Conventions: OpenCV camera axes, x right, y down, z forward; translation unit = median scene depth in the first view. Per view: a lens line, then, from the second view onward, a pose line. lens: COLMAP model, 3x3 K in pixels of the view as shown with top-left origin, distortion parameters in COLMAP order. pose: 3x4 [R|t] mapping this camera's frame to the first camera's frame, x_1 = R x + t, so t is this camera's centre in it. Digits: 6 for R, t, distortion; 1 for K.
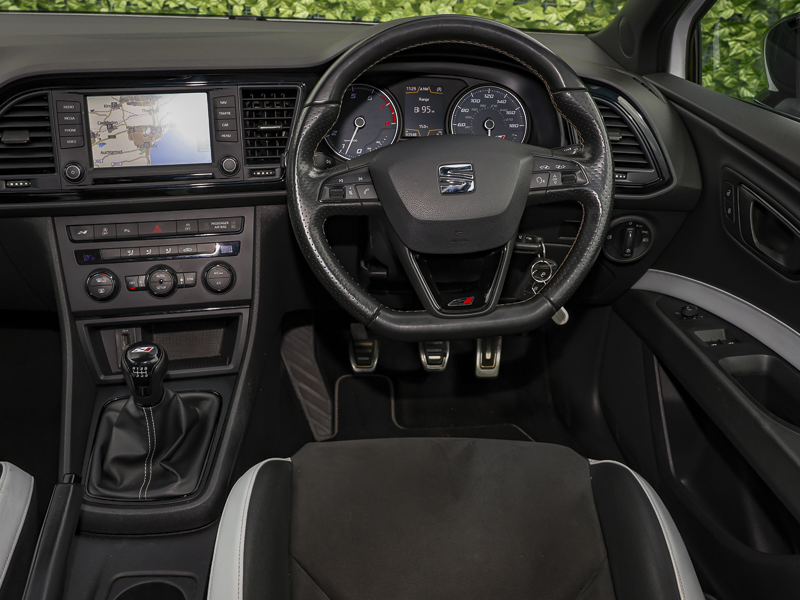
lens RADIAL K [[685.3, 0, 400.0], [0, 685.3, 300.0], [0, 0, 1]] dist [-0.006364, 0.053243]
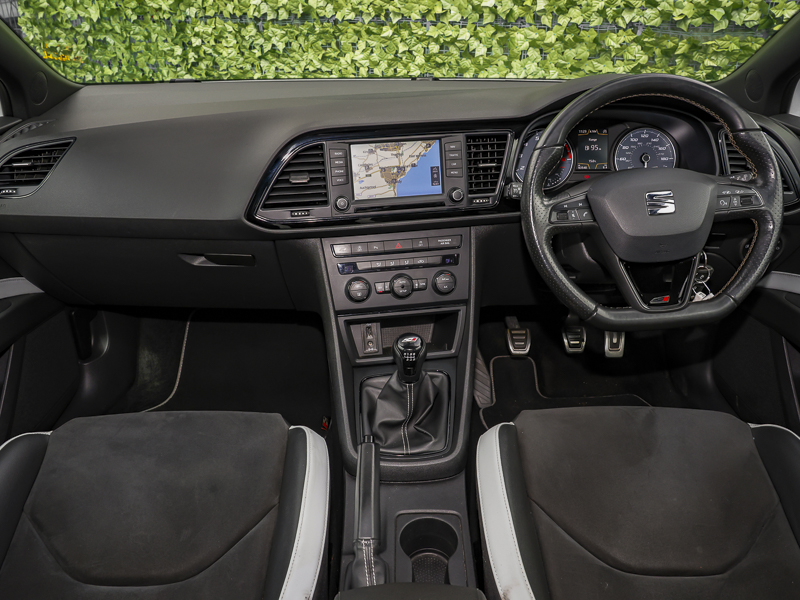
lens RADIAL K [[538.6, 0, 400.0], [0, 538.6, 300.0], [0, 0, 1]] dist [0.006968, -0.000090]
pose [[0.999010, -0.011683, -0.042922, -0.311094], [0.012137, 0.999873, 0.010339, -0.012044], [0.042795, -0.010850, 0.999025, -0.016996]]
